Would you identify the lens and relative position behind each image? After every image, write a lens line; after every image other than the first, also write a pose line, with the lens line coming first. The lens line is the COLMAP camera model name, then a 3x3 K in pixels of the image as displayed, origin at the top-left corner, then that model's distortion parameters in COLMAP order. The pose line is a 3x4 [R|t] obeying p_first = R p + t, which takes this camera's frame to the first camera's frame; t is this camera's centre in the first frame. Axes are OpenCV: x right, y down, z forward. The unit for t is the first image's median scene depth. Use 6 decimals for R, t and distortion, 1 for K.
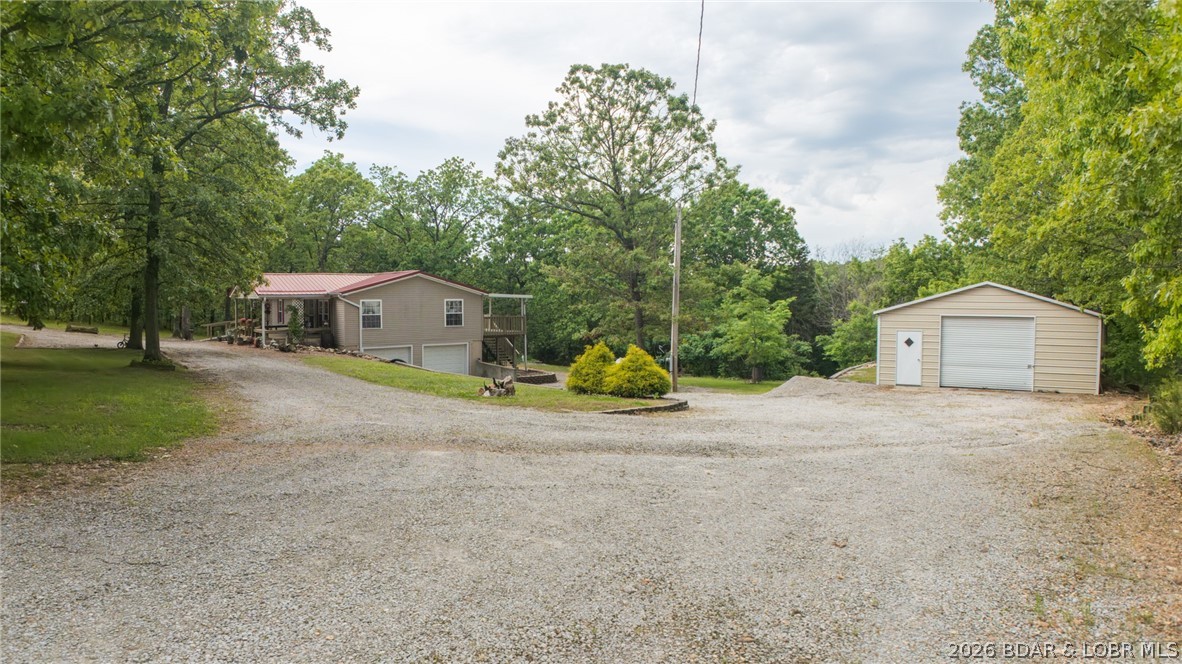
lens RADIAL K [[721.1, 0, 591.0], [0, 721.1, 332.0], [0, 0, 1]] dist [-0.159901, 0.001836]
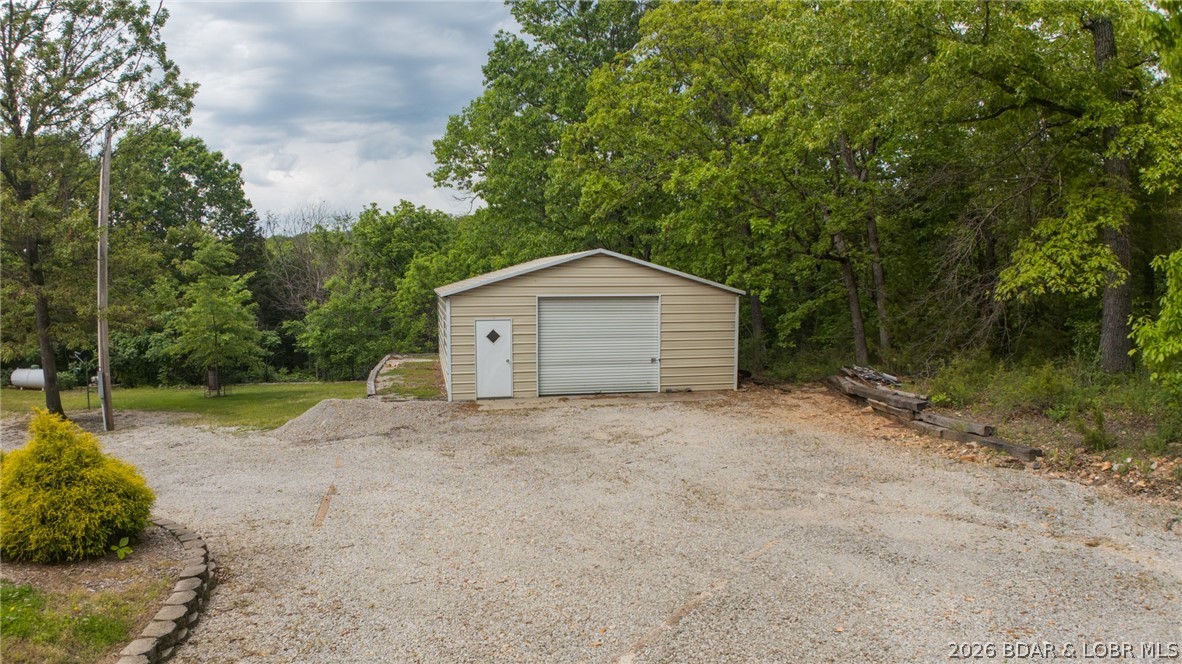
lens RADIAL K [[721.1, 0, 591.0], [0, 721.1, 332.0], [0, 0, 1]] dist [-0.159901, 0.001836]
pose [[0.708804, -0.056834, 0.703112, 0.016166], [0.032536, 0.998322, 0.047897, -0.013826], [-0.704655, -0.011073, 0.709464, 0.287296]]
